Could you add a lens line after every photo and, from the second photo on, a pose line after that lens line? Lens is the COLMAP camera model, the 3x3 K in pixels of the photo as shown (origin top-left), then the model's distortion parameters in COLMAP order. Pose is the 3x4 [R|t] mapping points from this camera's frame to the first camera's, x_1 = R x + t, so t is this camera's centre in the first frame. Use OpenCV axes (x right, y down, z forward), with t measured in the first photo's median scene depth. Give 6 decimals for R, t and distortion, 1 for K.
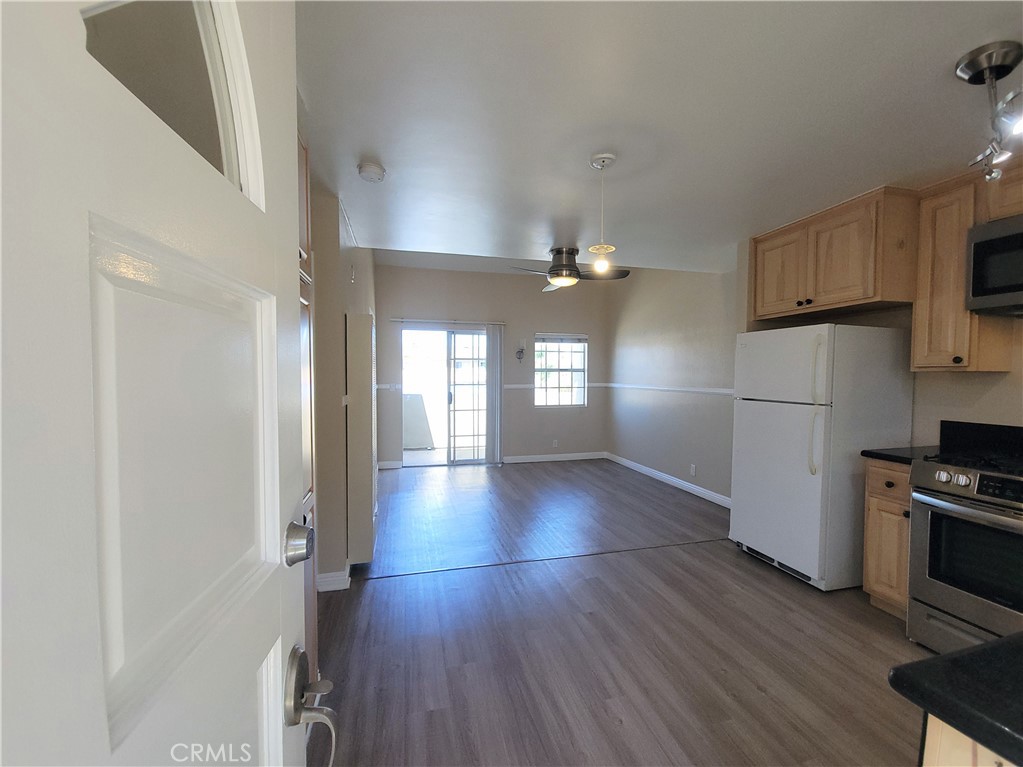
lens RADIAL K [[422.6, 0, 520.0], [0, 422.6, 390.8], [0, 0, 1]] dist [0.006449, -0.000885]
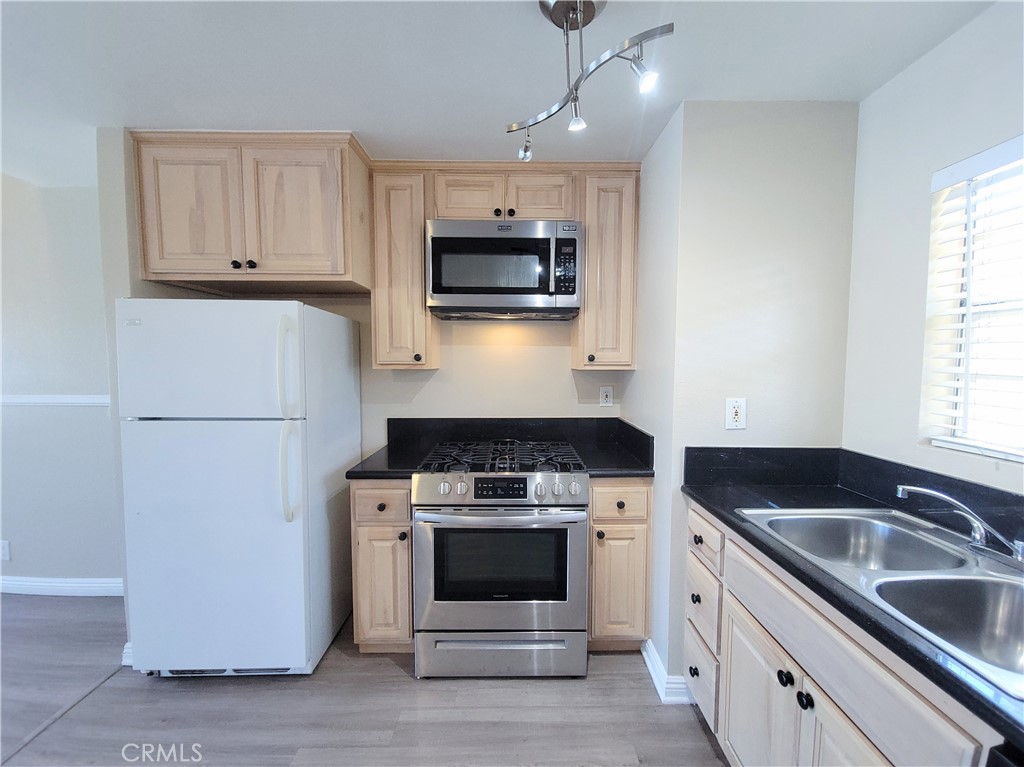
lens RADIAL K [[423.1, 0, 520.5], [0, 423.1, 390.8], [0, 0, 1]] dist [0.006449, -0.000885]
pose [[0.236218, -0.066775, 0.969403, 0.119630], [0.035393, 0.997565, 0.060091, -0.036897], [-0.971055, 0.020116, 0.238006, 0.431107]]
